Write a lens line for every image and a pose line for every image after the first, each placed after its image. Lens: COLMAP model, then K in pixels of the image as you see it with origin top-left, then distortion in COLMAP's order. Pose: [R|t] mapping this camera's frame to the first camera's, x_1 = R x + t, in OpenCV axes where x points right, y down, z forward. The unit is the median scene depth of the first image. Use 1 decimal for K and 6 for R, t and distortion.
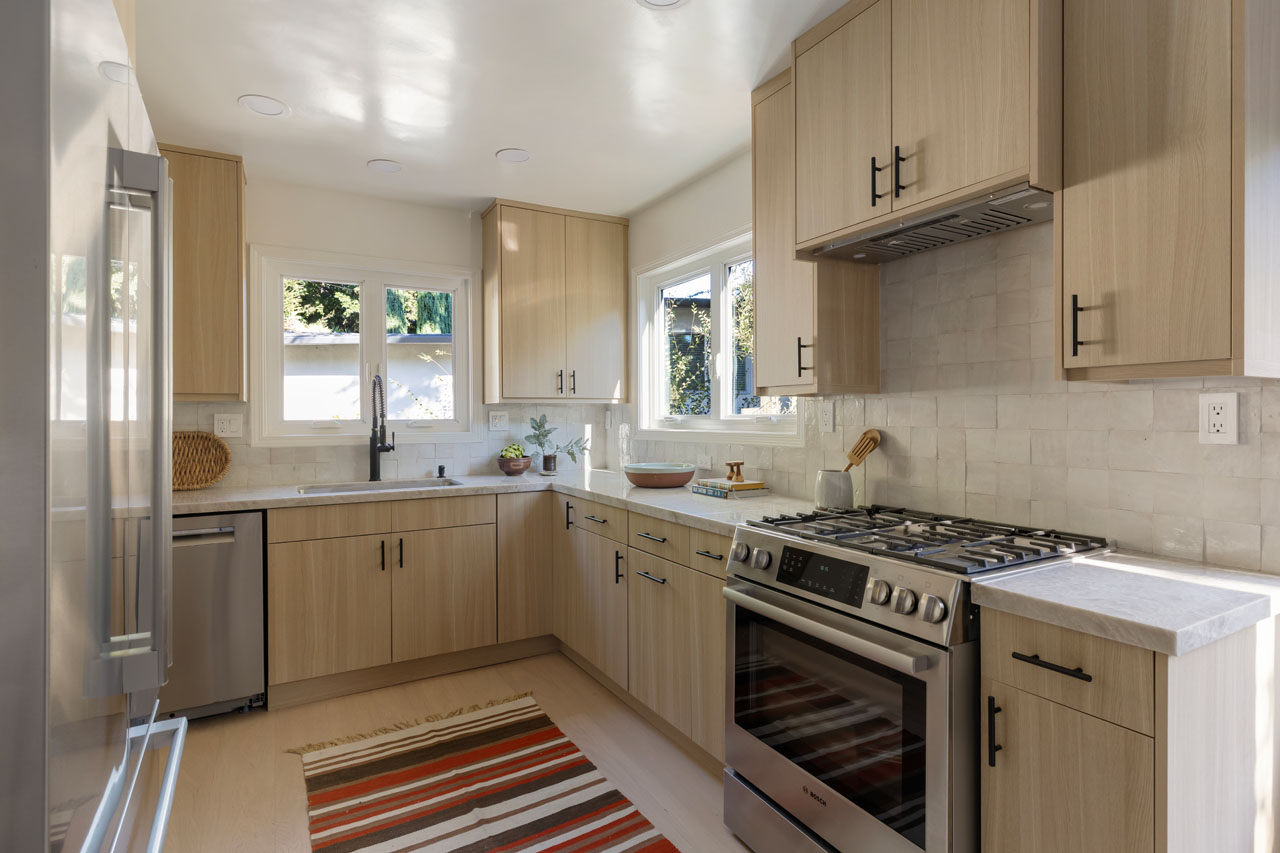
lens RADIAL K [[648.5, 0, 650.8], [0, 648.5, 416.3], [0, 0, 1]] dist [0.032546, 0.000017]
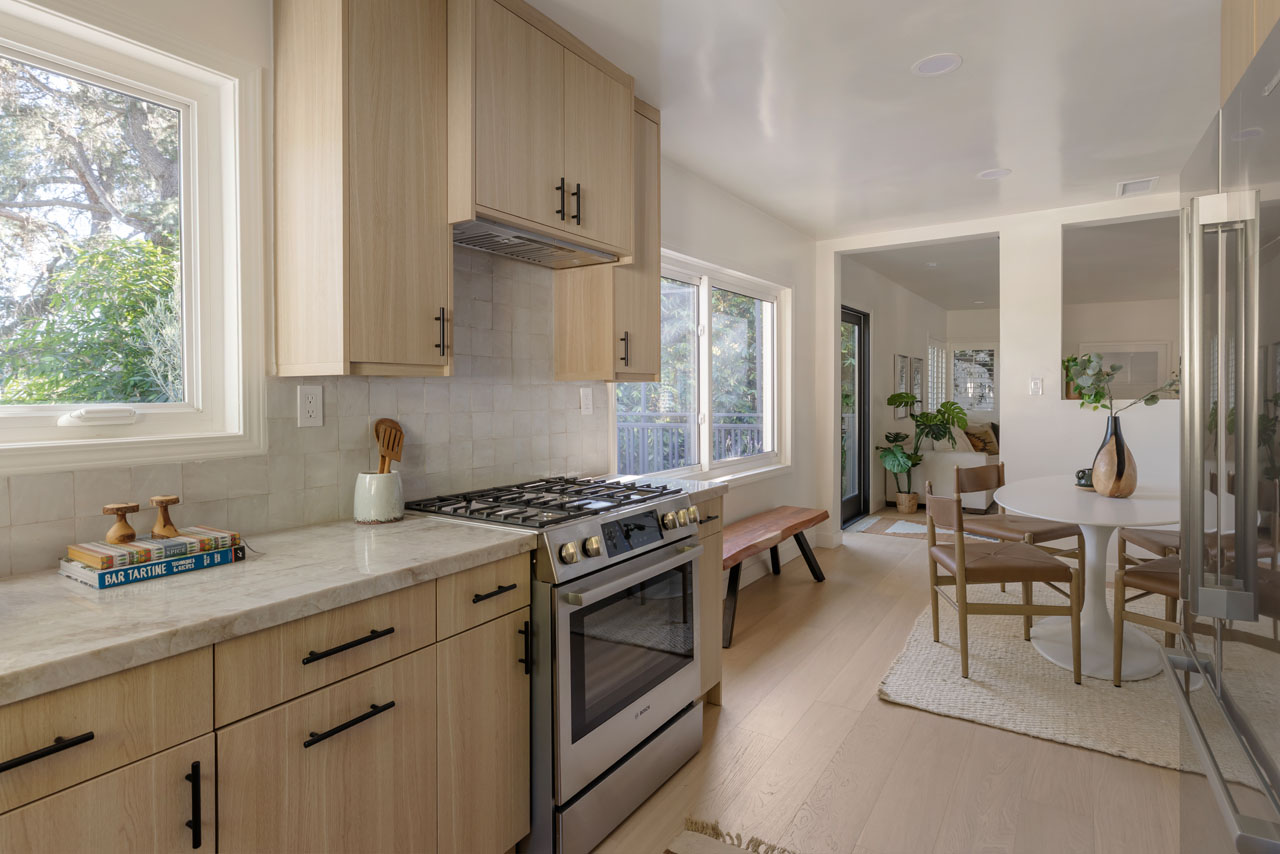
lens RADIAL K [[648.5, 0, 675.2], [0, 648.5, 404.6], [0, 0, 1]] dist [0.032546, 0.000017]
pose [[-0.464483, -0.006663, 0.885557, -0.696017], [0.014951, 0.999770, 0.015364, -0.007908], [-0.885456, 0.020376, -0.464277, 1.227035]]
